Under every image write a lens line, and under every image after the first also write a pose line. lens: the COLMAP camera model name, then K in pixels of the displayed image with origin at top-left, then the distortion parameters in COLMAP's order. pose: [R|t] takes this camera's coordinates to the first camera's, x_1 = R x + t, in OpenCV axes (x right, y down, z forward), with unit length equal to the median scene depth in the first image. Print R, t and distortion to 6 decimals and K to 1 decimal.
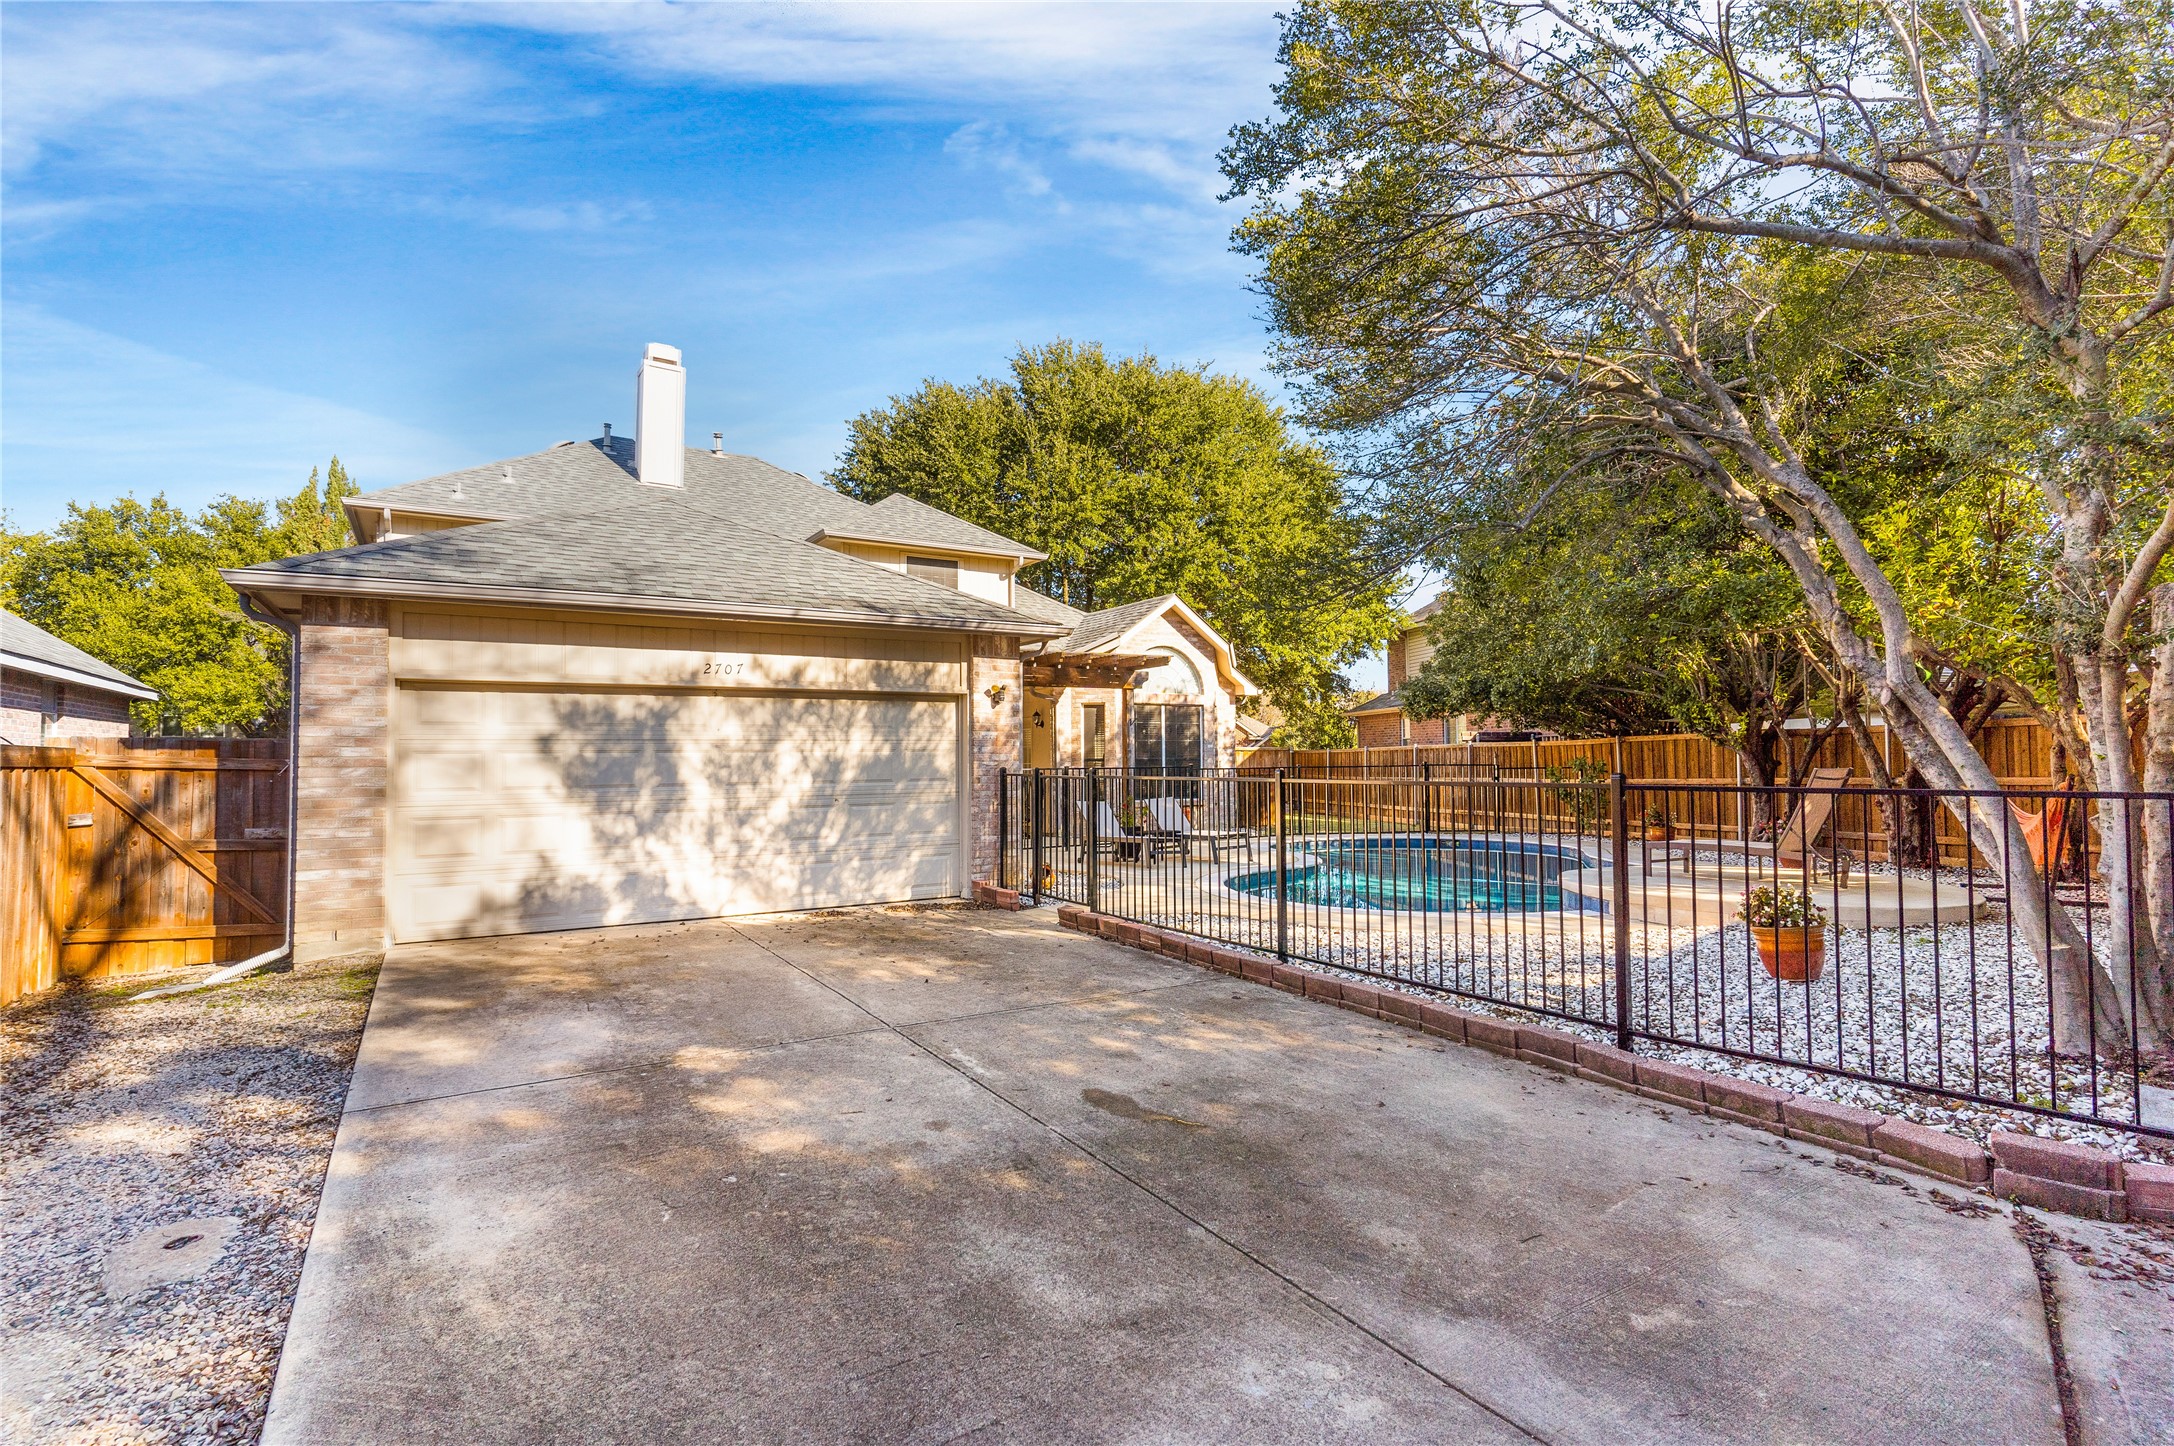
lens RADIAL K [[1041.6, 0, 993.0], [0, 1041.6, 856.3], [0, 0, 1]] dist [-0.013364, 0.003953]
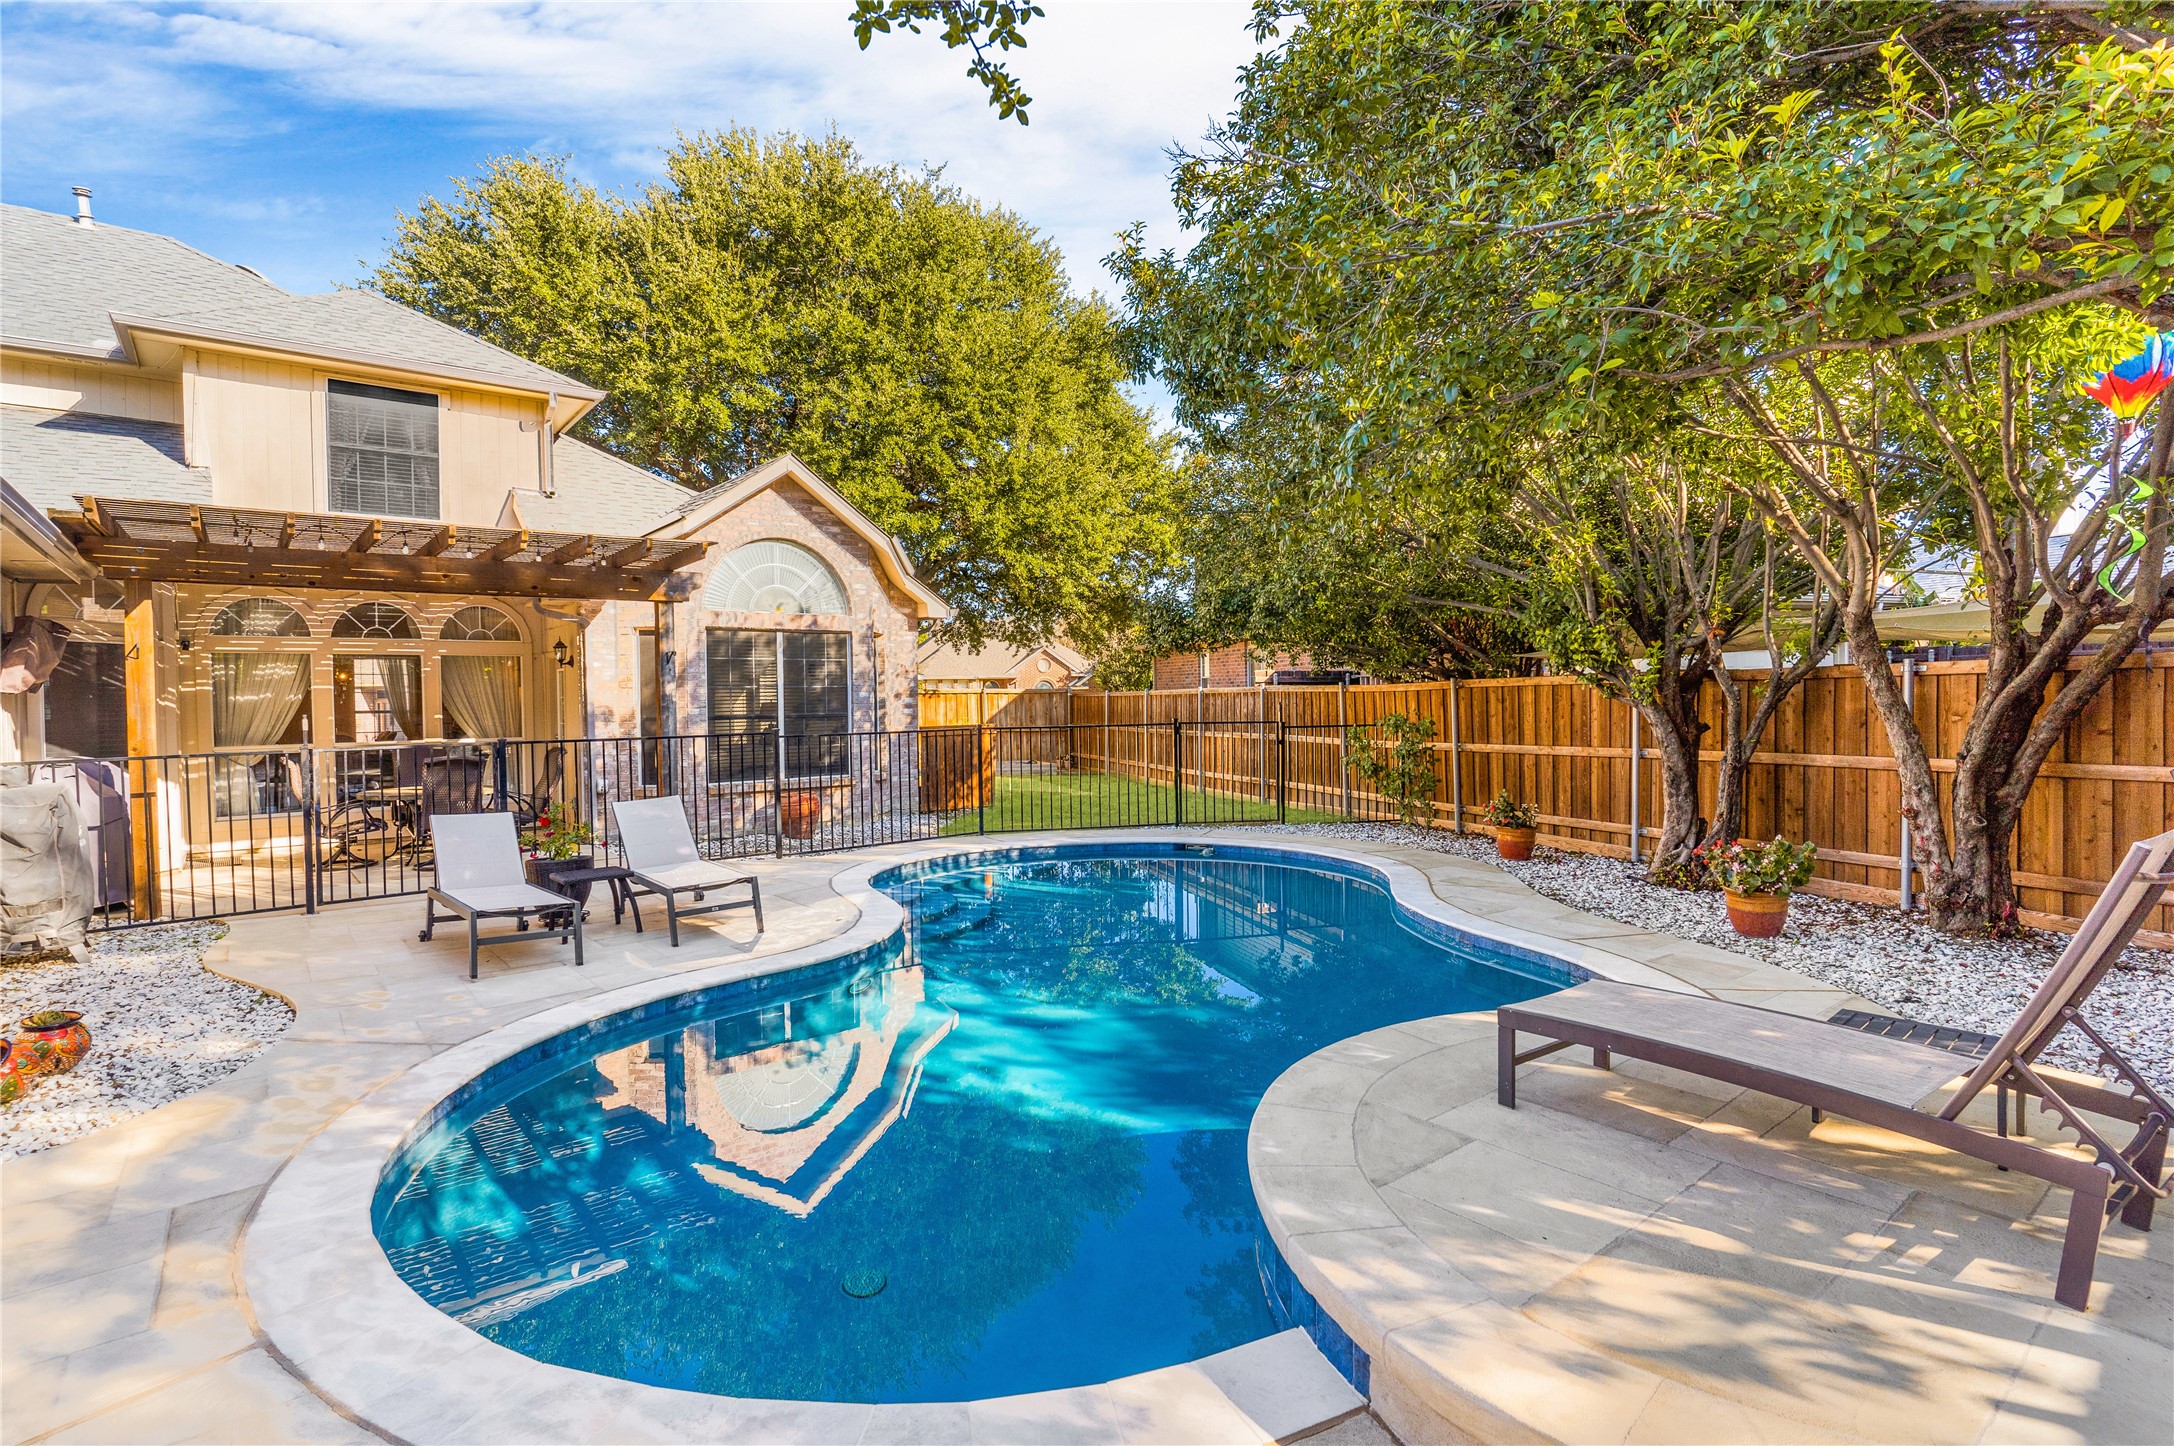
lens RADIAL K [[1041.6, 0, 1087.9], [0, 1041.6, 702.8], [0, 0, 1]] dist [-0.013364, 0.003953]
pose [[0.978620, -0.008375, 0.205504, 0.202593], [0.025353, 0.996462, -0.080124, -0.045315], [-0.204106, 0.083621, 0.975371, 0.341472]]
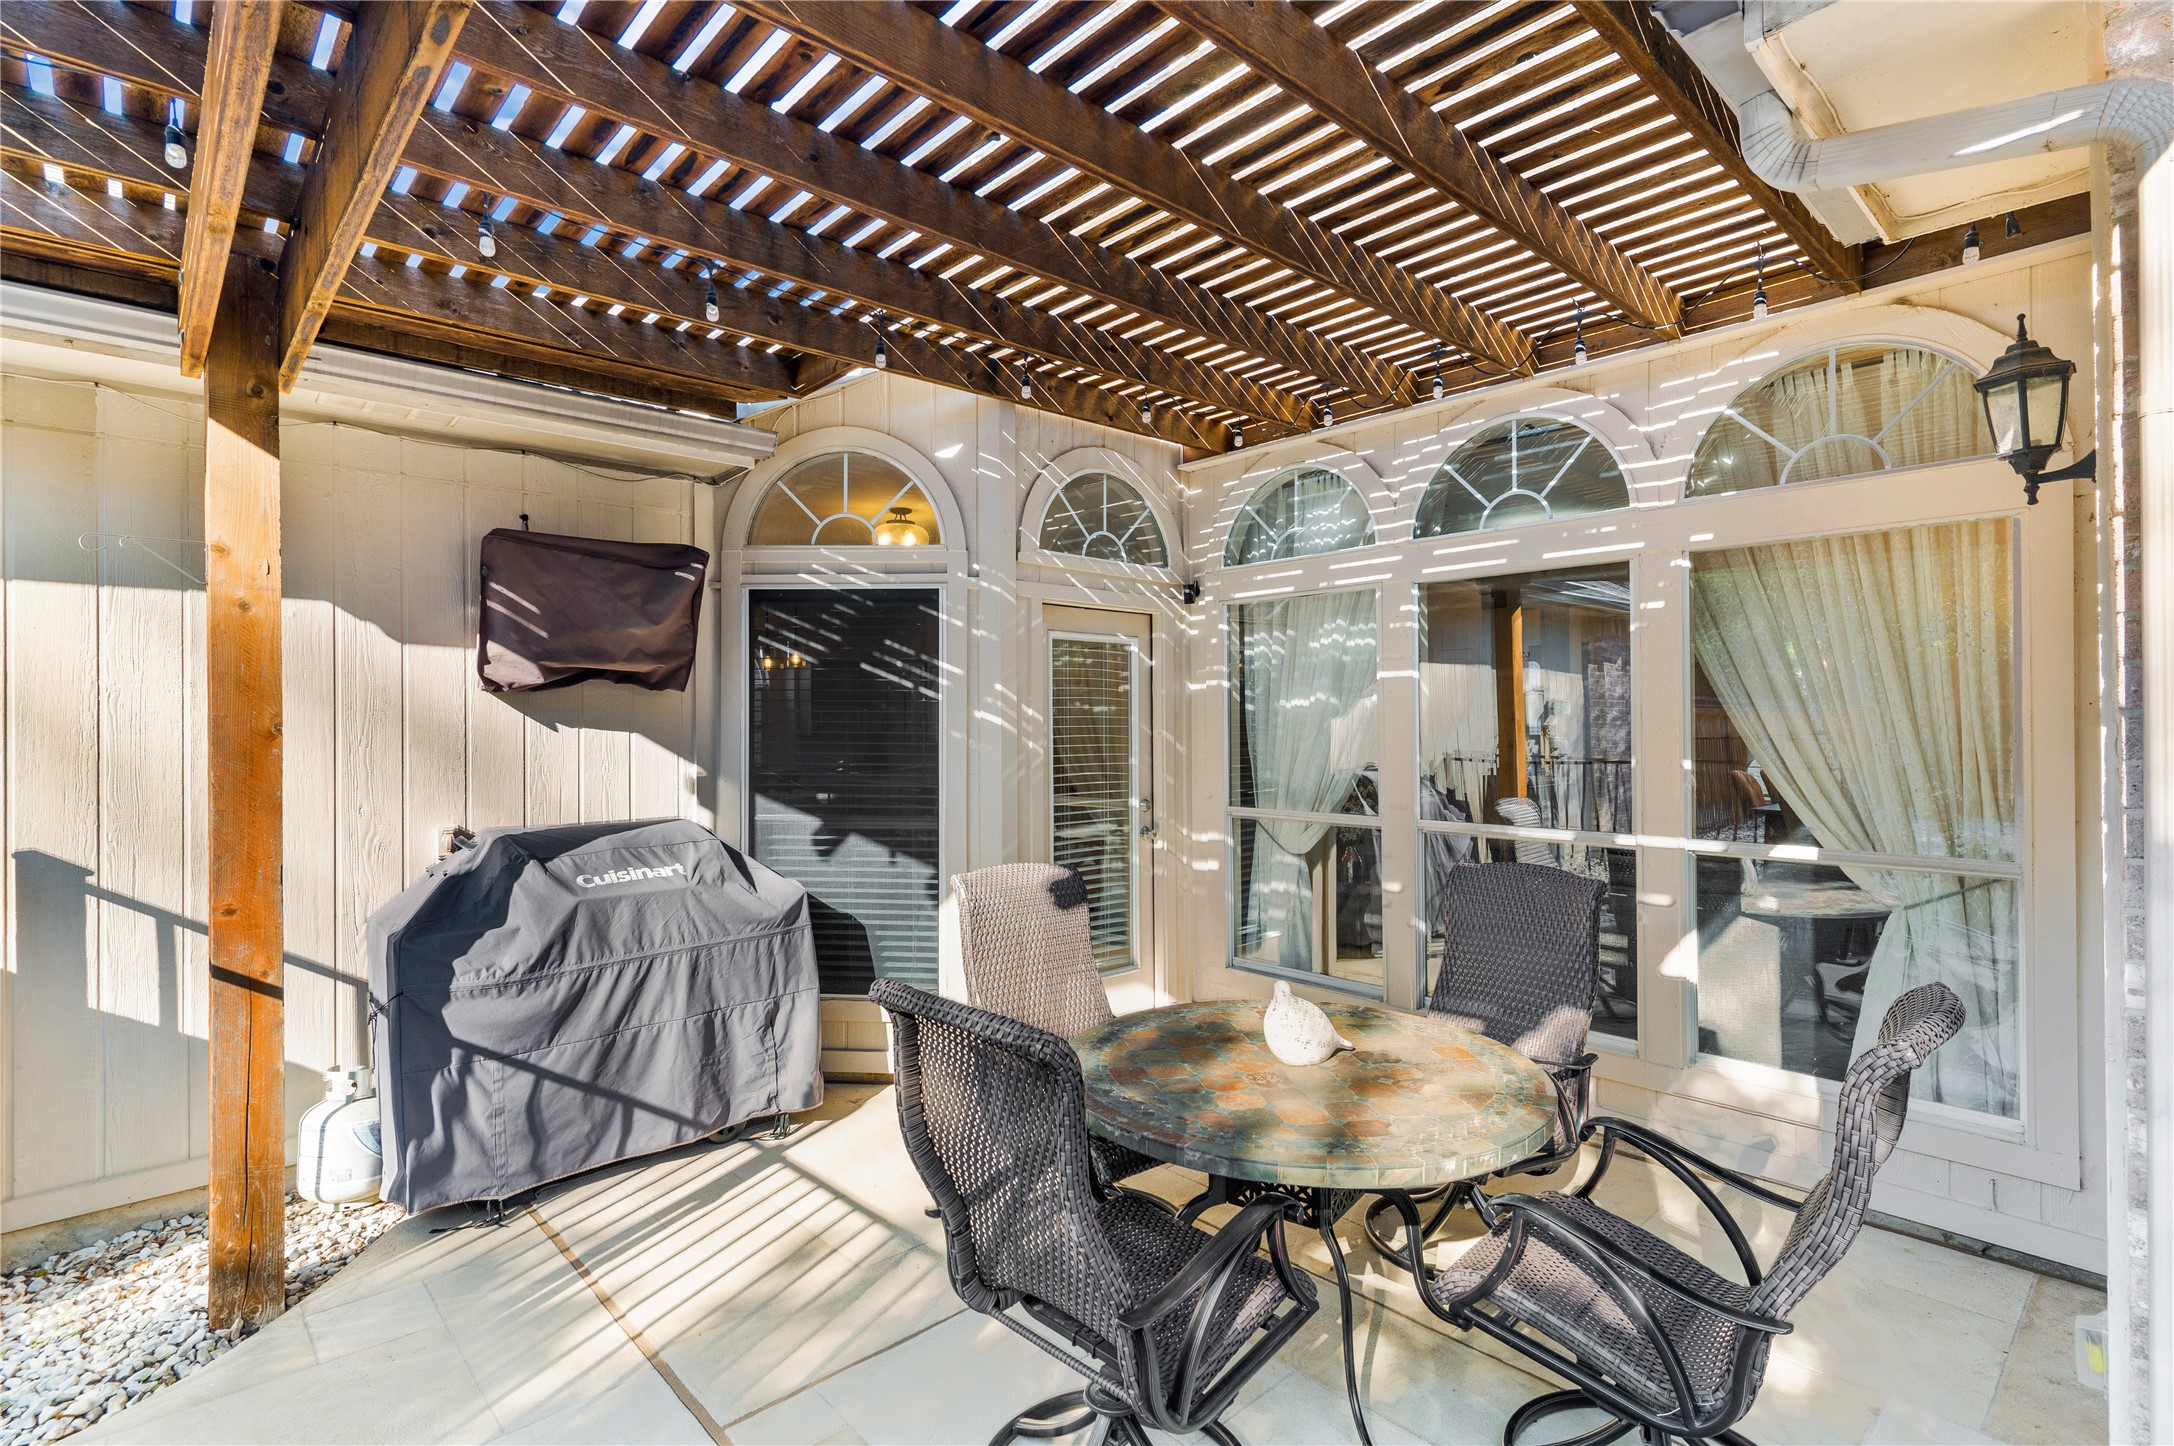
lens RADIAL K [[1041.6, 0, 1090.0], [0, 1041.6, 716.3], [0, 0, 1]] dist [-0.013364, 0.003953]
pose [[0.285052, -0.003474, -0.958506, 0.103043], [-0.080704, 0.996356, -0.027612, -0.087763], [0.955108, 0.085227, 0.283733, 0.835885]]
